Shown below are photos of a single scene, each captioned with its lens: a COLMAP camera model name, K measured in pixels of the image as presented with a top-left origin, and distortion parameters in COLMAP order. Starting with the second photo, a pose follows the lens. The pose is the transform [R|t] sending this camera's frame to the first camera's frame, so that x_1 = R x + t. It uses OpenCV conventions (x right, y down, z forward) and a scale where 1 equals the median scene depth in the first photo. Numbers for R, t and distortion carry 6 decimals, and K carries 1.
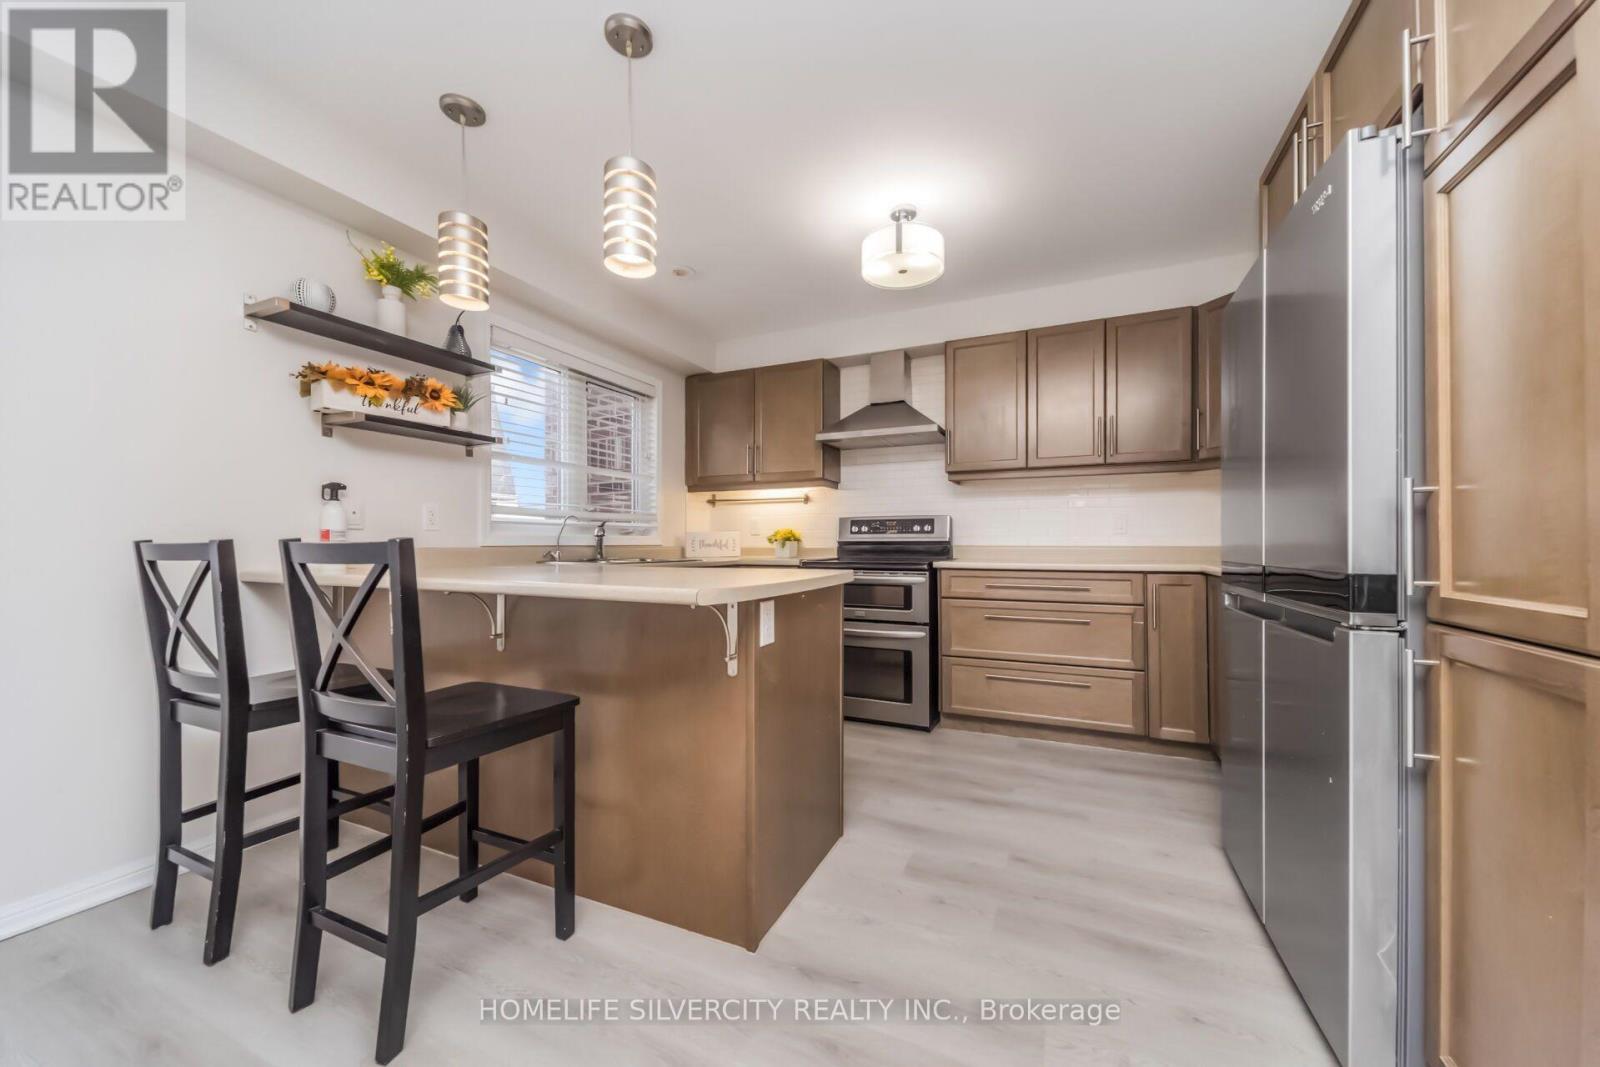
lens RADIAL K [[585.0, 0, 800.8], [0, 585.0, 541.9], [0, 0, 1]] dist [0.006521, -0.000947]
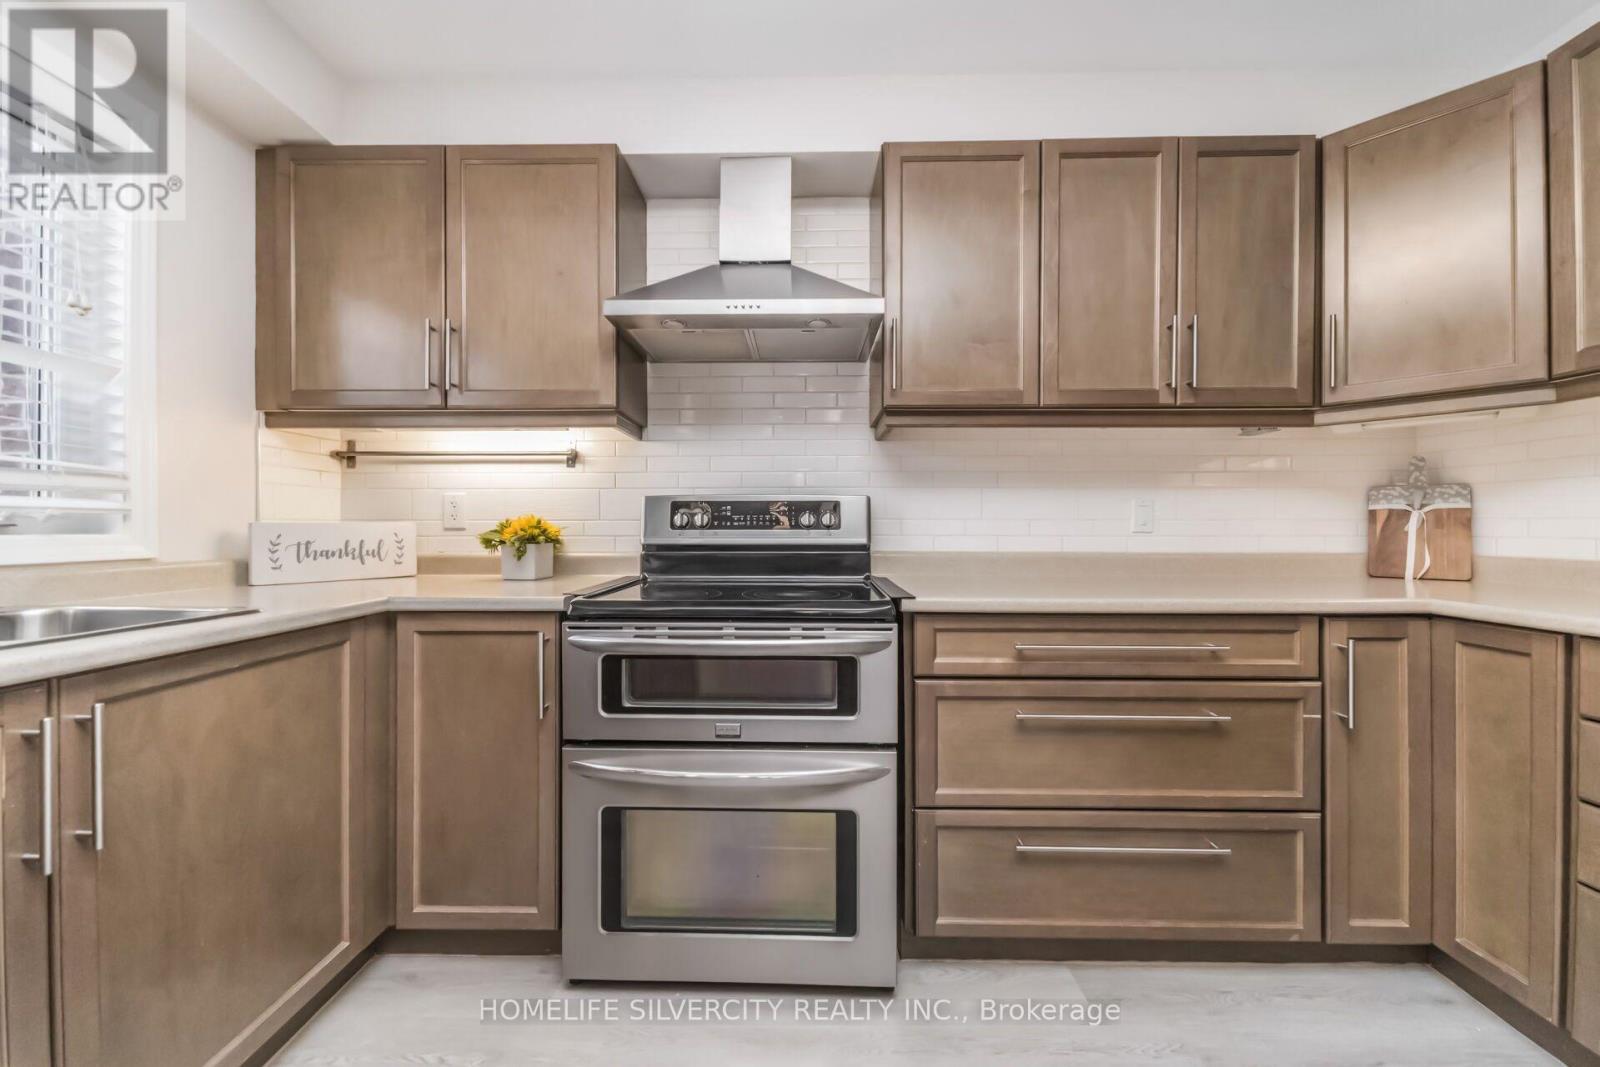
lens RADIAL K [[585.0, 0, 795.2], [0, 585.0, 529.2], [0, 0, 1]] dist [0.006521, -0.000947]
pose [[0.914811, 0.000740, 0.403882, -0.018875], [-0.002095, 0.999994, 0.002912, -0.015452], [-0.403877, -0.003510, 0.914806, 0.512704]]
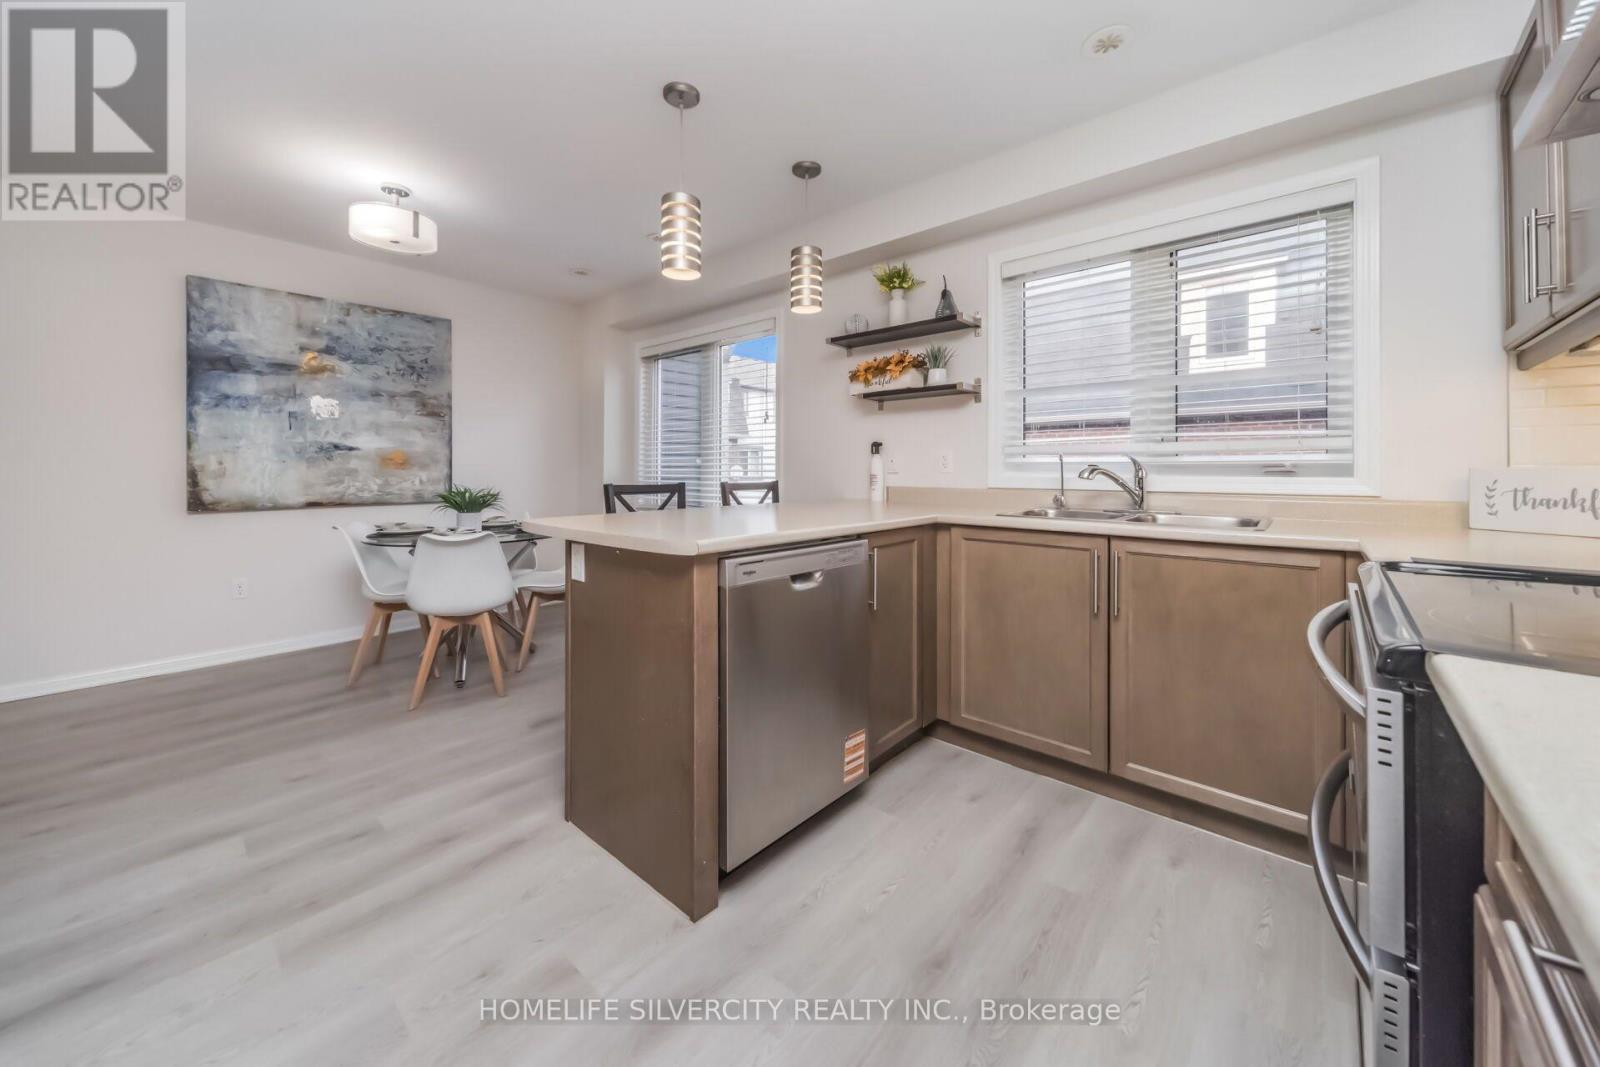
lens RADIAL K [[585.0, 0, 798.9], [0, 585.0, 464.6], [0, 0, 1]] dist [0.006521, -0.000947]
pose [[-0.288657, -0.006819, -0.957408, 0.376151], [0.002834, 0.999964, -0.007977, -0.018816], [0.957428, -0.005015, -0.288628, 0.705381]]
